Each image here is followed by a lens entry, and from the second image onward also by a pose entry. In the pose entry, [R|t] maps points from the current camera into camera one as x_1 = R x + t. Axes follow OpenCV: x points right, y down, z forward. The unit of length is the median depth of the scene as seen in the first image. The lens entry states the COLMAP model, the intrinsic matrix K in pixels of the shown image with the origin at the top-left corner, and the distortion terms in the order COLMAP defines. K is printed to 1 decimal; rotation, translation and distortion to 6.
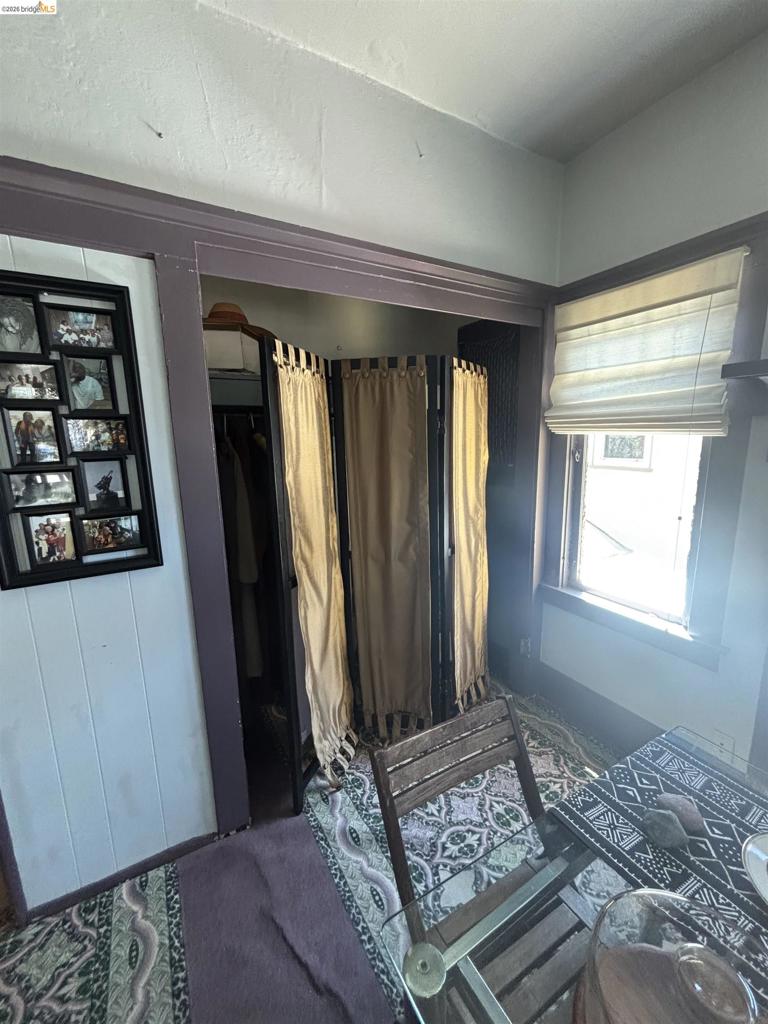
lens RADIAL K [[415.7, 0, 385.0], [0, 415.7, 512.3], [0, 0, 1]] dist [0.005376, 0.000554]
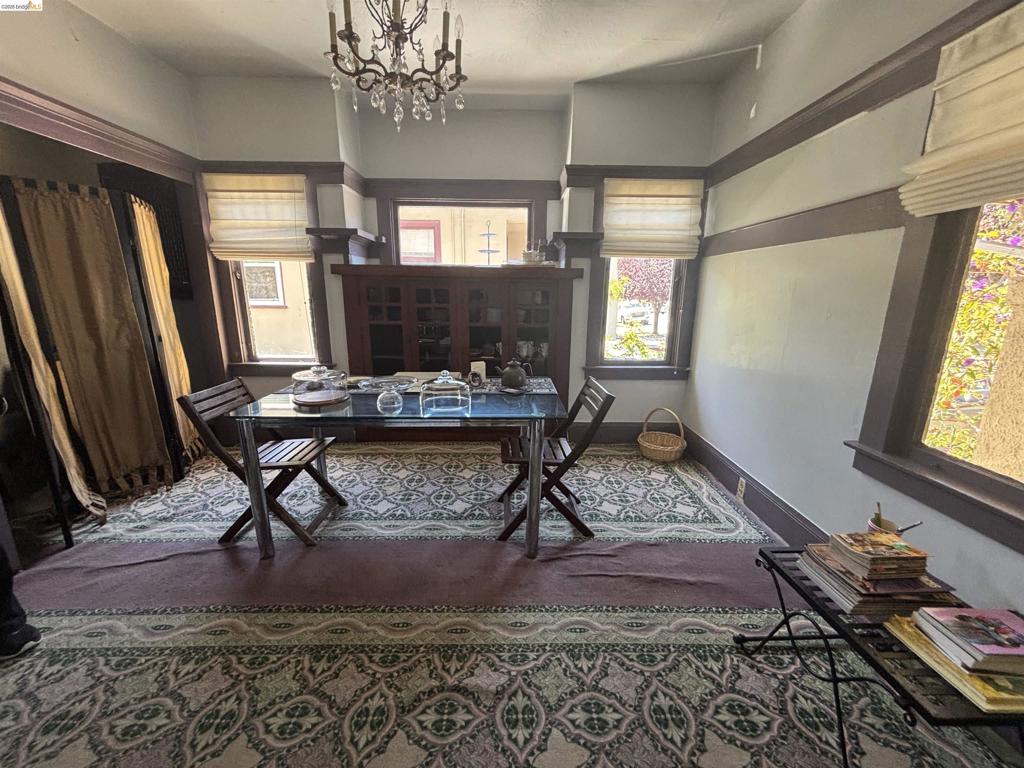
lens RADIAL K [[411.9, 0, 512.2], [0, 411.9, 382.2], [0, 0, 1]] dist [-0.008725, 0.000008]
pose [[0.484796, -0.171086, 0.857731, -0.477639], [0.145343, 0.982805, 0.113884, 0.261831], [-0.862466, 0.069455, 0.501327, -0.705254]]
